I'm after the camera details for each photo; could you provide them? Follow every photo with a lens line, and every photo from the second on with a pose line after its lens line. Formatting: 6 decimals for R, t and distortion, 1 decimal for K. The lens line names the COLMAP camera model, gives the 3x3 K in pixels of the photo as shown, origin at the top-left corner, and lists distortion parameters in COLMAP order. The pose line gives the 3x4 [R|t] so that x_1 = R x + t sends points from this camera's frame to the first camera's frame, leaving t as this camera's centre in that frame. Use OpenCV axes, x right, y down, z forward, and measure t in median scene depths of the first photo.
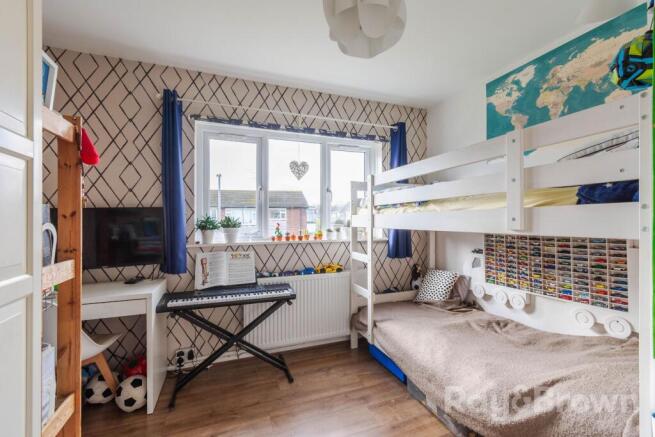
lens RADIAL K [[279.8, 0, 330.7], [0, 279.8, 232.3], [0, 0, 1]] dist [-0.000036, -0.000017]
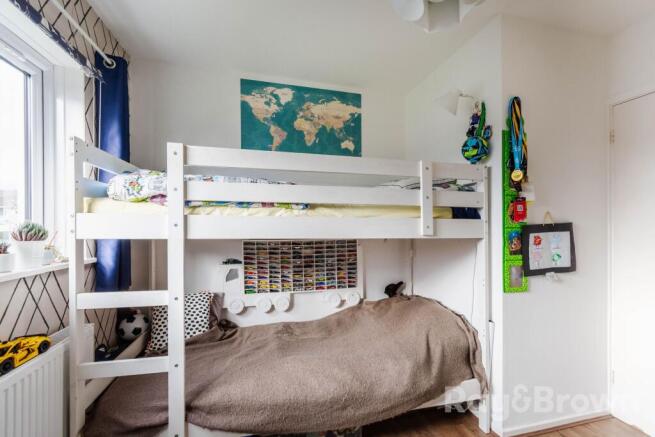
lens RADIAL K [[300.3, 0, 329.3], [0, 300.3, 231.2], [0, 0, 1]] dist [0.000400, -0.000060]
pose [[0.129527, -0.008286, 0.991541, -0.419692], [0.034073, 0.999412, 0.003901, -0.024390], [-0.990990, 0.033280, 0.129734, 0.644585]]
